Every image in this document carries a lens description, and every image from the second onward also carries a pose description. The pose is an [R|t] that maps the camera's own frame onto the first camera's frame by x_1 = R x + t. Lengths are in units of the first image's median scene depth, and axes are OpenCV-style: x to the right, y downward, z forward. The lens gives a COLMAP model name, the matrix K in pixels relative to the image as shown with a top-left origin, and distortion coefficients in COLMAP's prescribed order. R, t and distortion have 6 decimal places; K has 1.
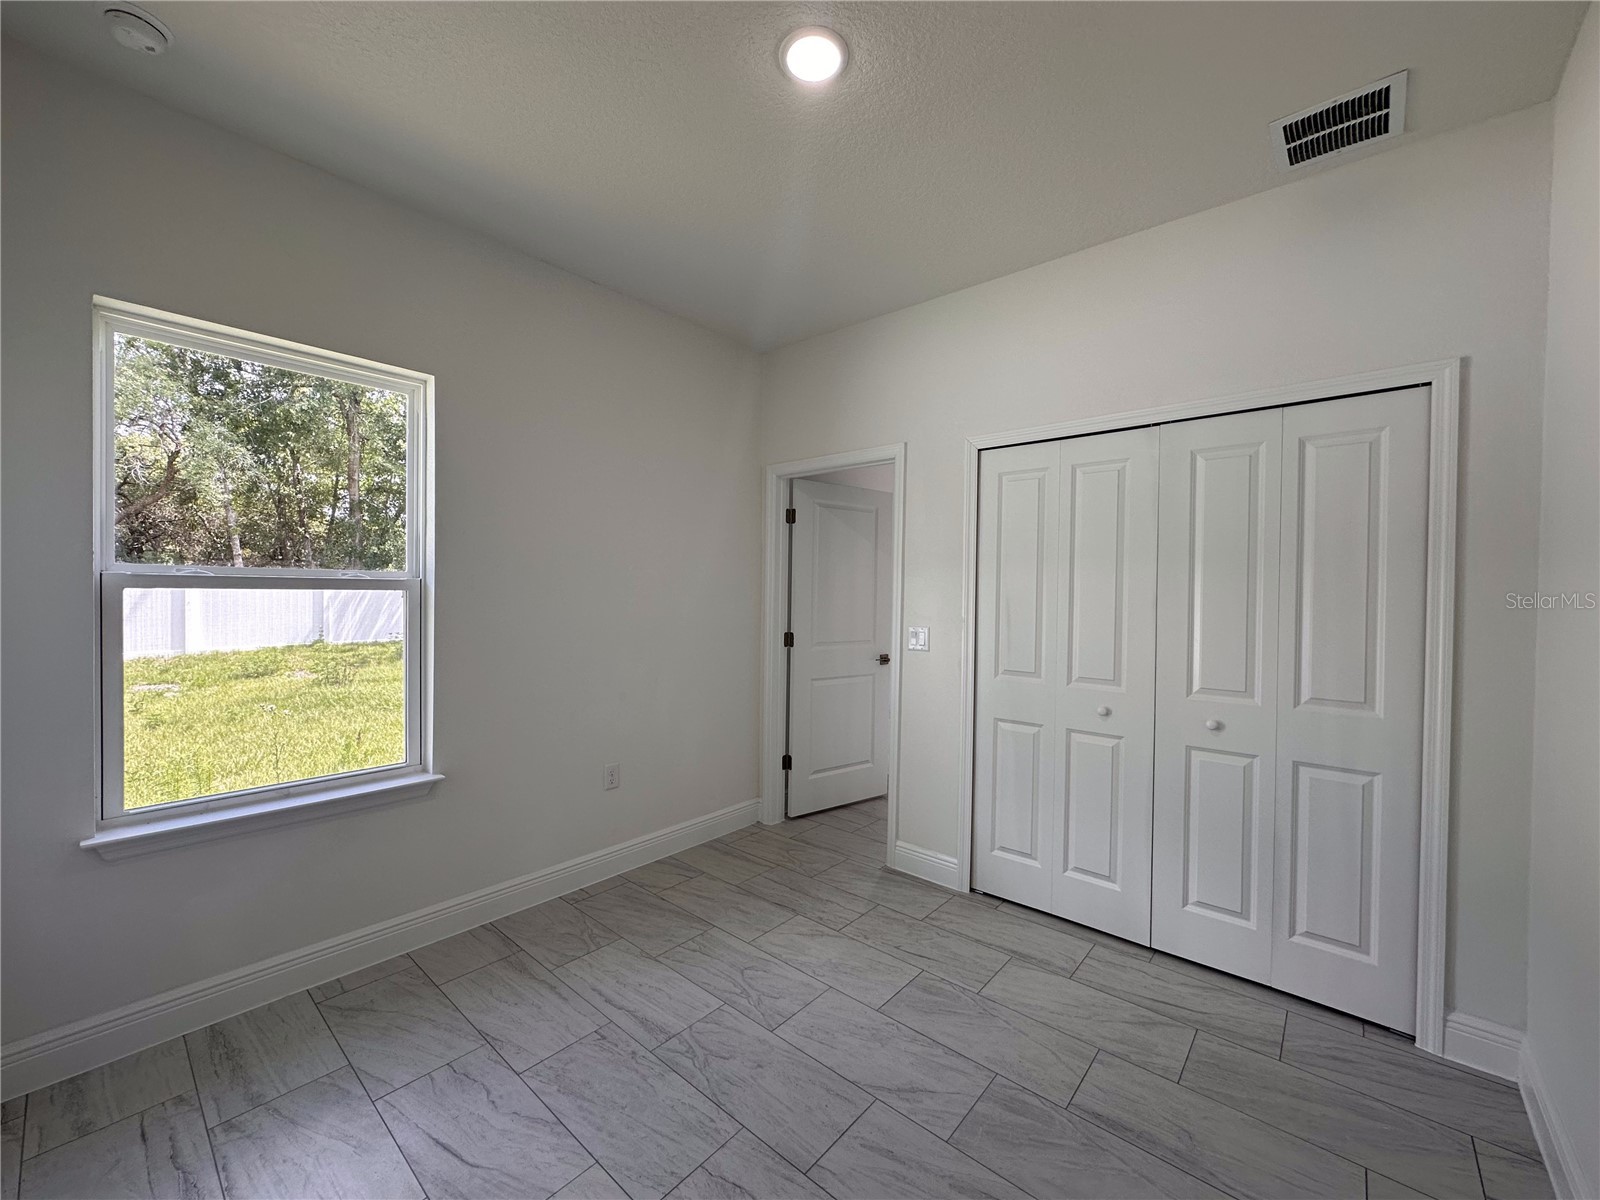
lens RADIAL K [[638.3, 0, 800.0], [0, 638.3, 600.0], [0, 0, 1]] dist [-0.000824, -0.000187]
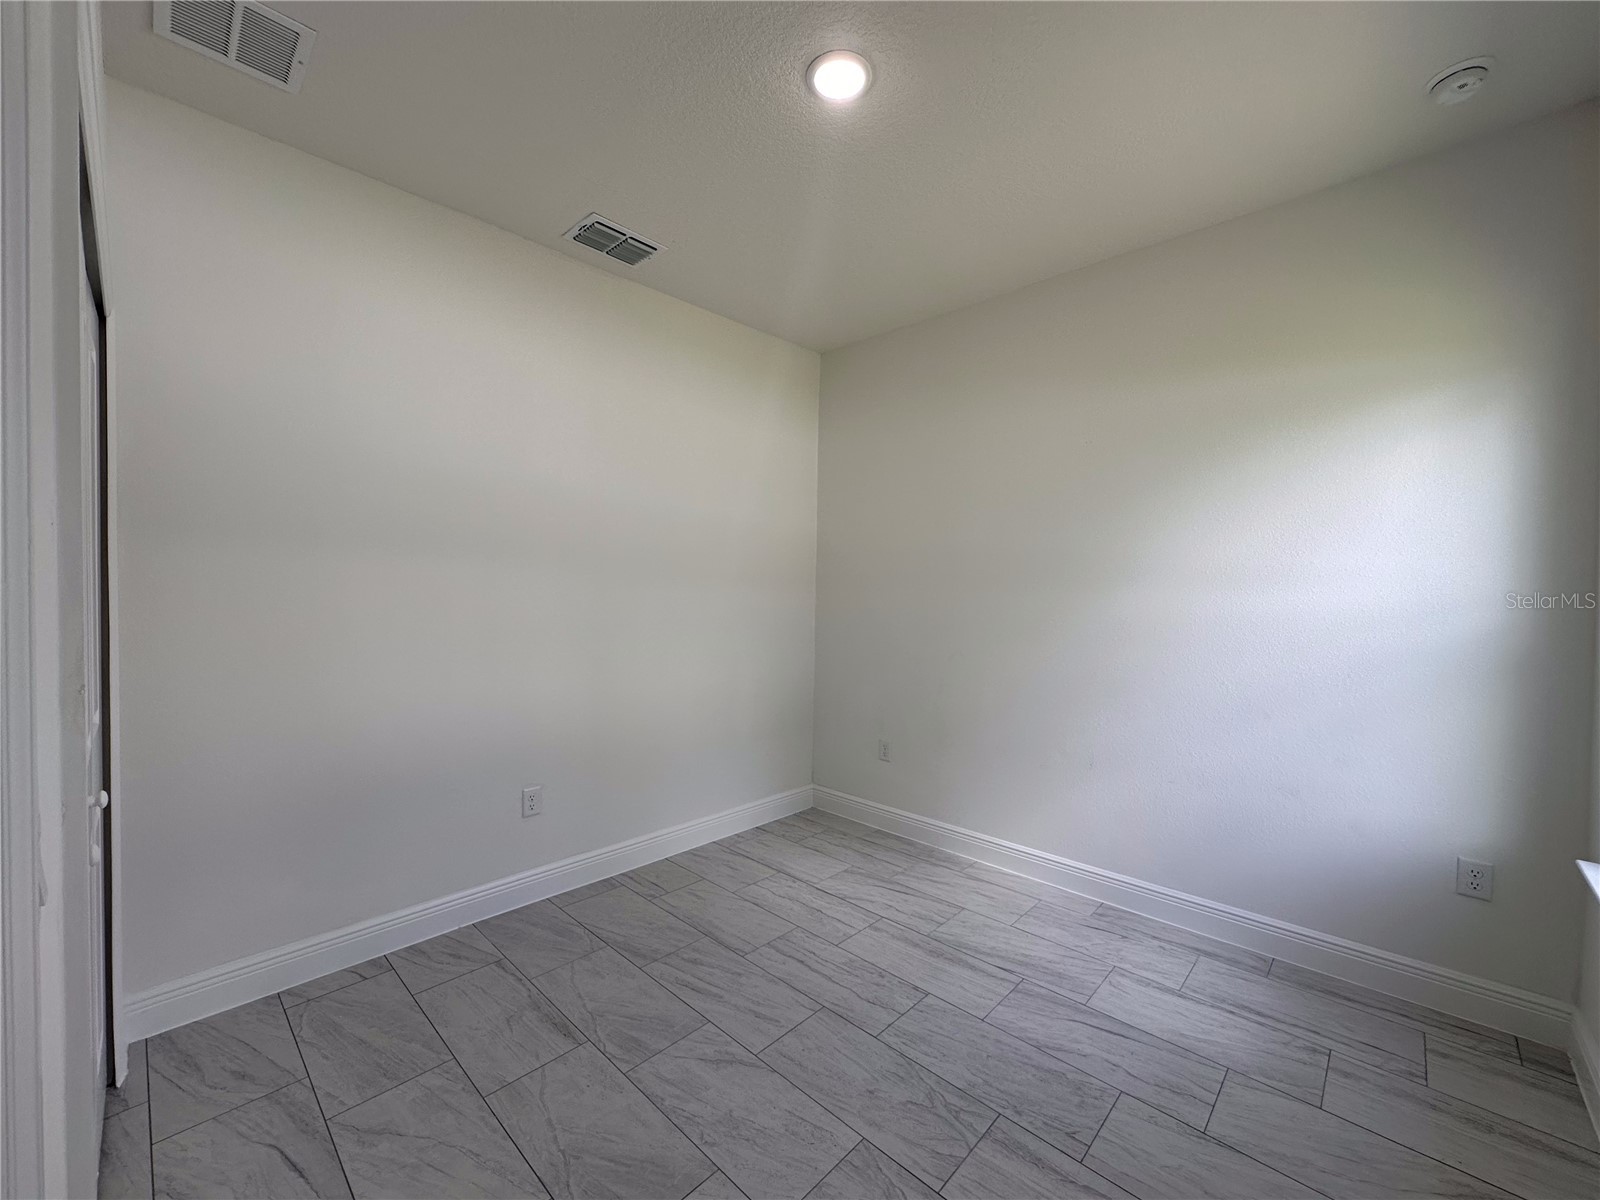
lens RADIAL K [[638.3, 0, 800.0], [0, 638.3, 600.0], [0, 0, 1]] dist [-0.000824, -0.000187]
pose [[-0.998759, -0.023866, 0.043719, 0.017733], [-0.022466, 0.999228, 0.032219, -0.014490], [-0.044454, 0.031197, -0.998524, 2.005665]]
